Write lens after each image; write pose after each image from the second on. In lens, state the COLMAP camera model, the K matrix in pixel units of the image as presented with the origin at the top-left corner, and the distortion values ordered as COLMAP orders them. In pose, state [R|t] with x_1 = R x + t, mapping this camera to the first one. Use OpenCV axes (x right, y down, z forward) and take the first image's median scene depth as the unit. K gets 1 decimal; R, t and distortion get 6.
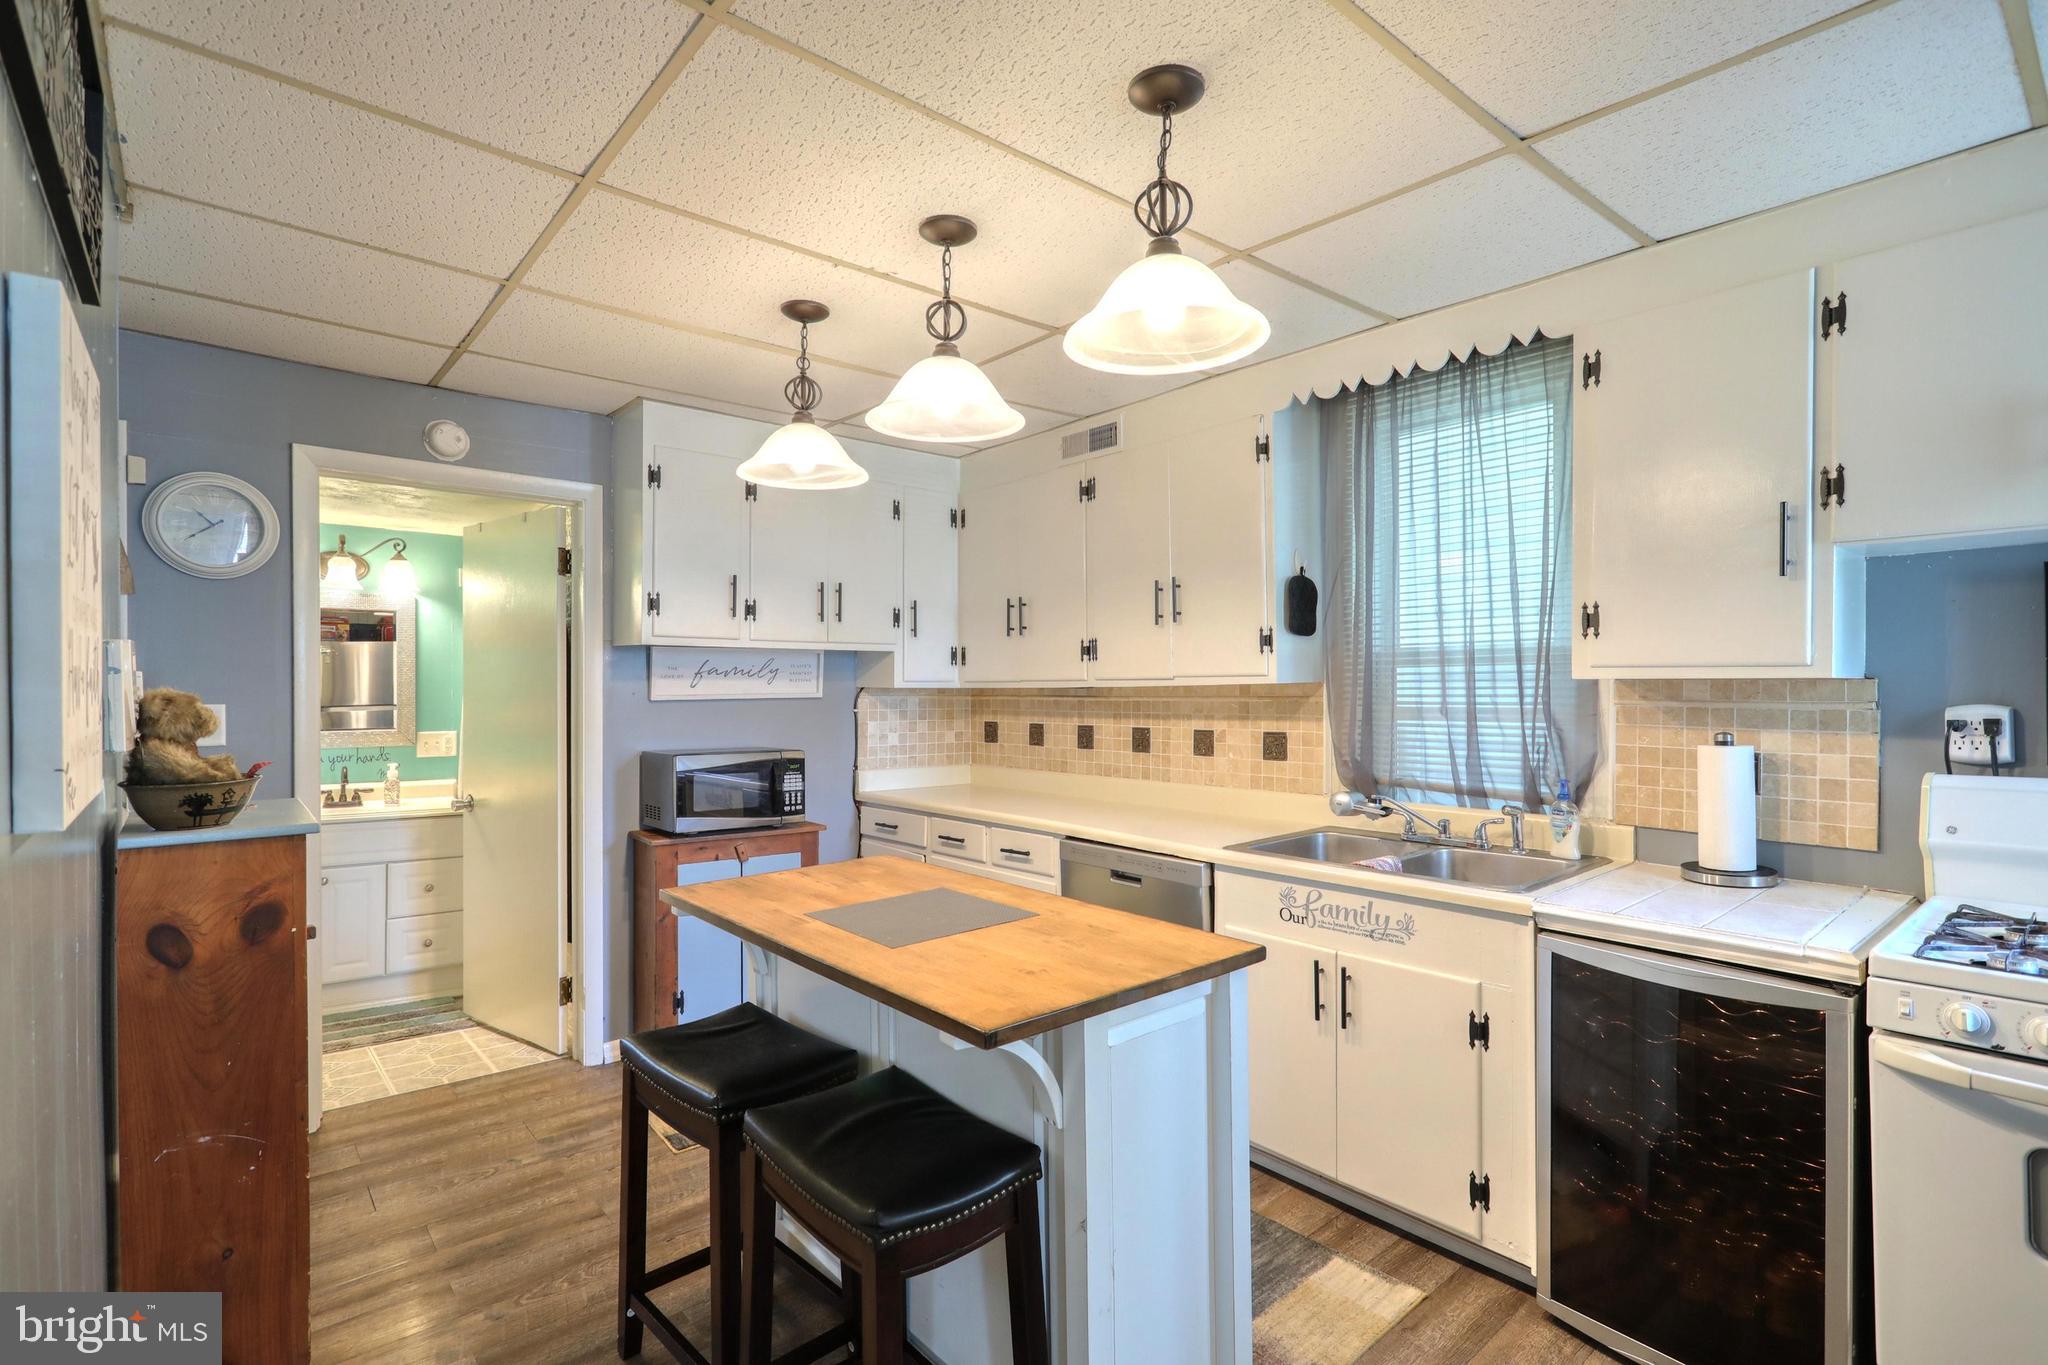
lens RADIAL K [[987.9, 0, 1043.5], [0, 987.9, 709.0], [0, 0, 1]] dist [-0.003104, 0.002451]
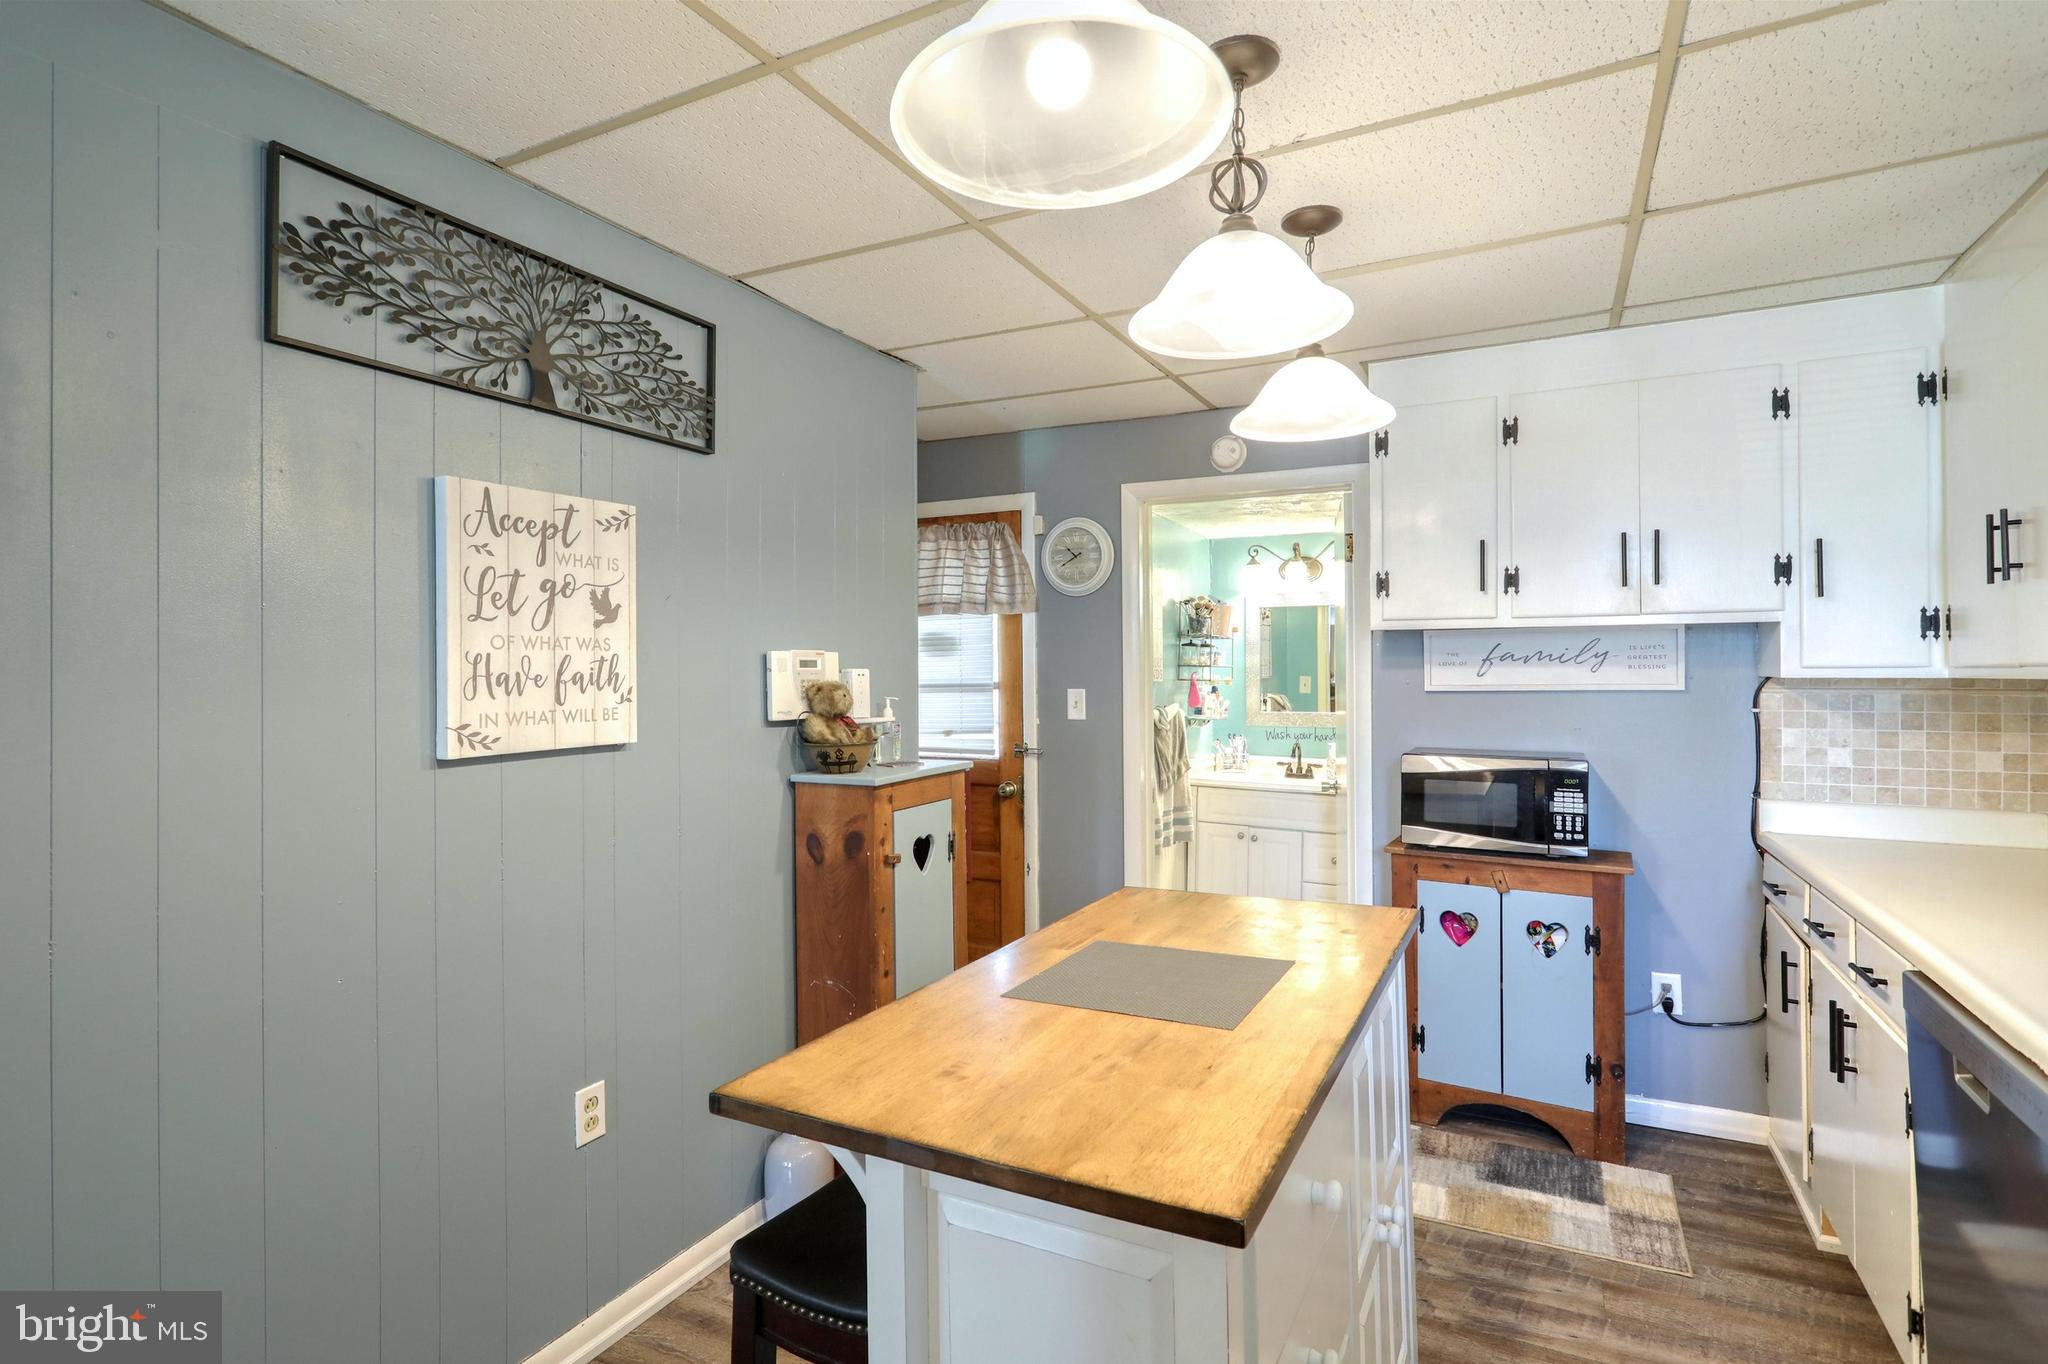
lens RADIAL K [[987.9, 0, 1020.9], [0, 987.9, 676.2], [0, 0, 1]] dist [-0.003104, 0.002451]
pose [[0.366663, 0.003207, -0.930348, 0.374473], [-0.017735, 0.999836, -0.003543, -0.015618], [0.930185, 0.017799, 0.366660, 0.416535]]
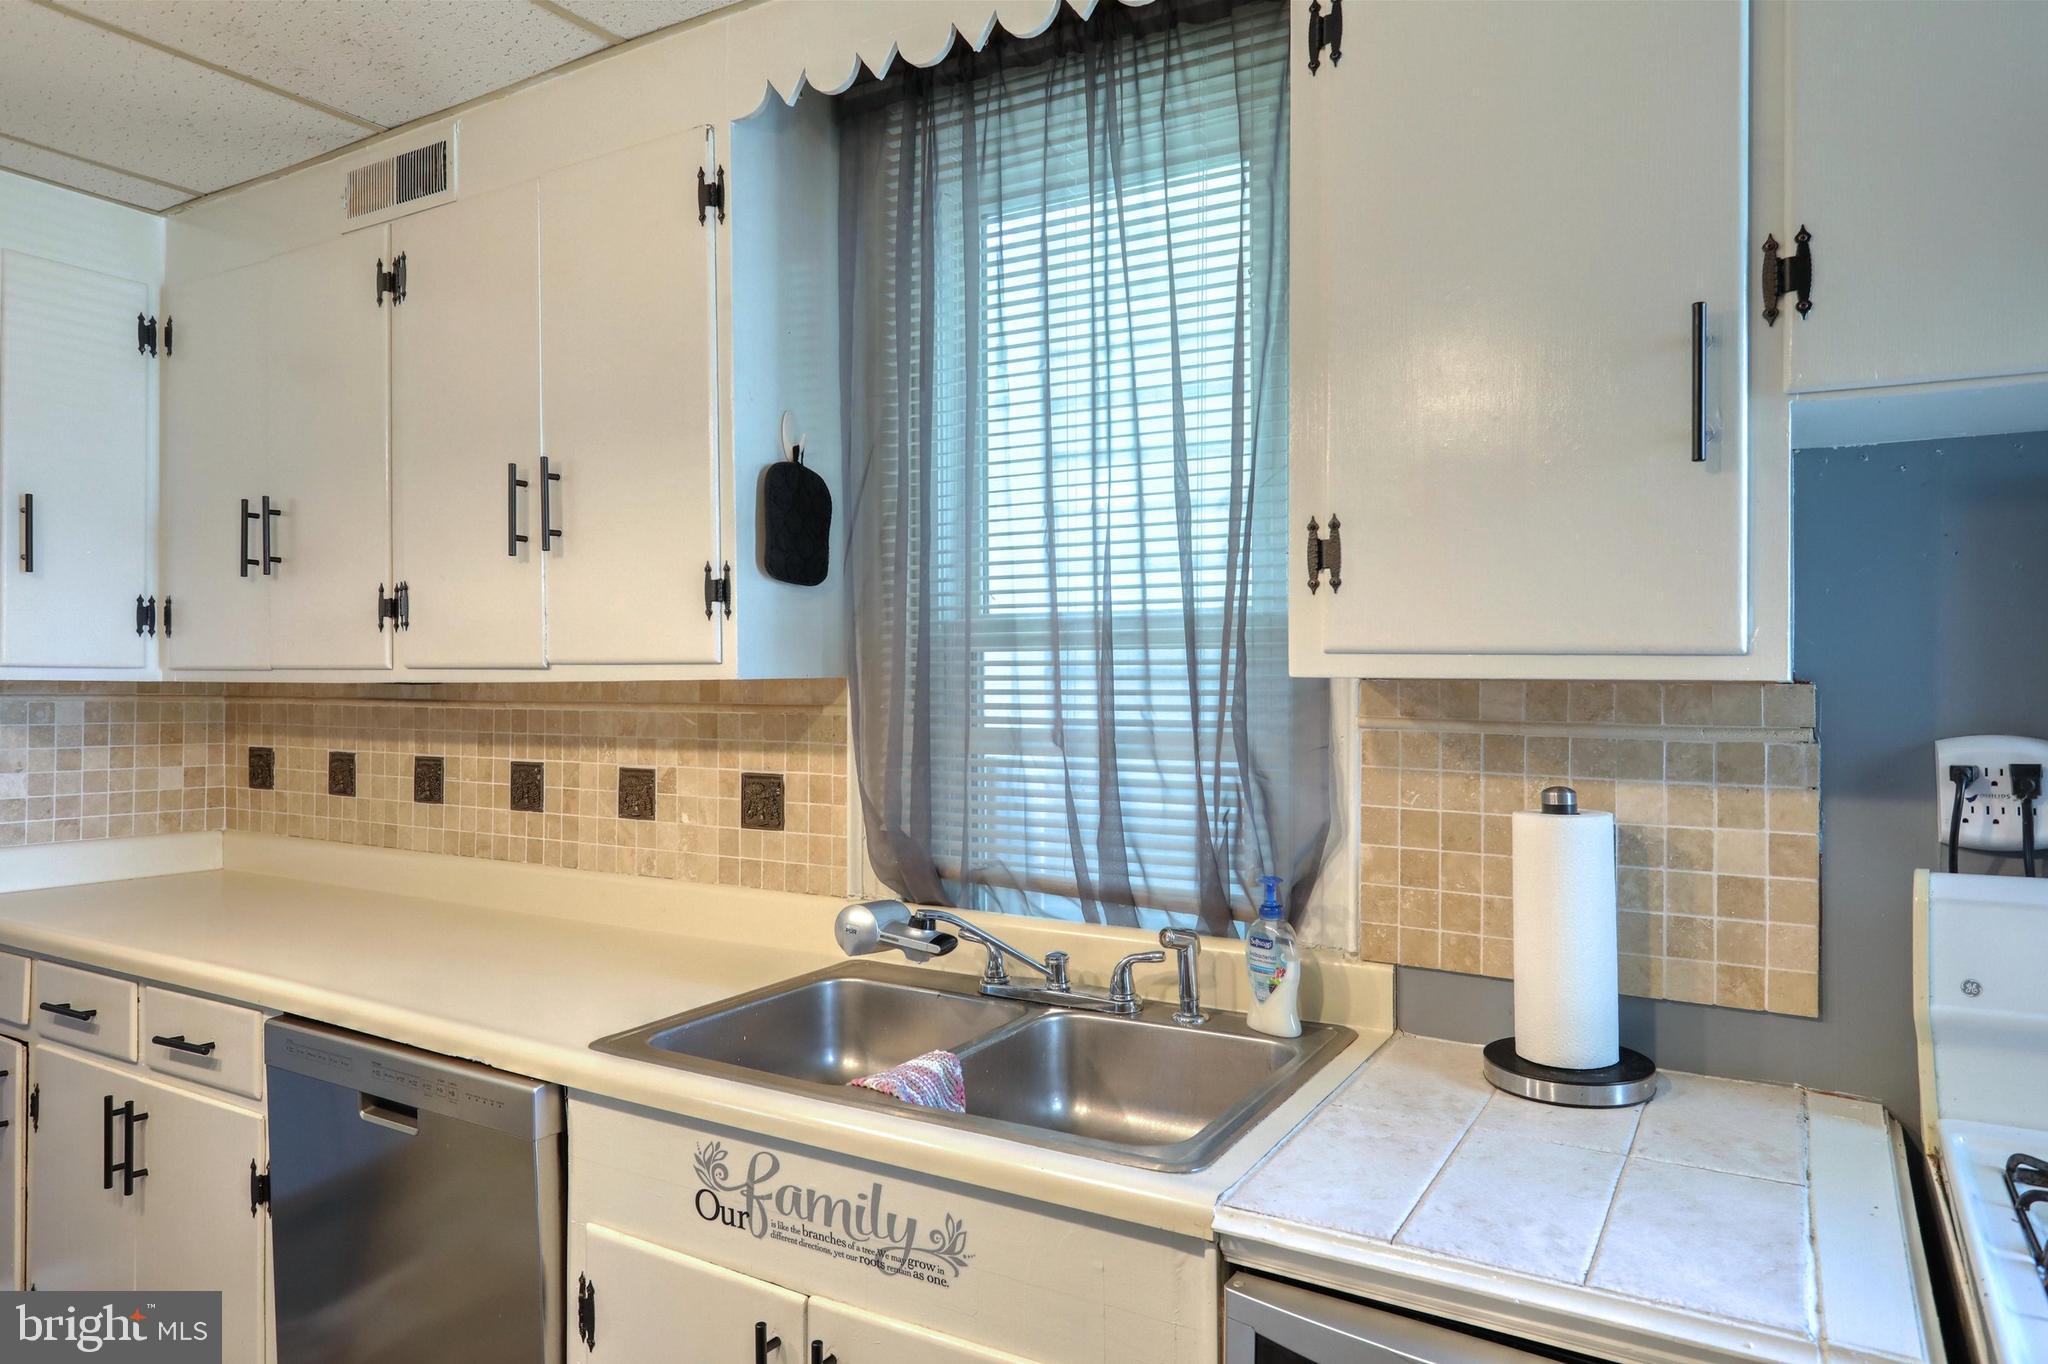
lens RADIAL K [[1294.8, 0, 1056.1], [0, 1294.8, 675.5], [0, 0, 1]] dist [-0.008489, -0.000503]
pose [[0.944256, 0.012164, 0.328987, 0.183137], [-0.002905, 0.999586, -0.028623, -0.010595], [-0.329199, 0.026071, 0.943901, 0.366403]]
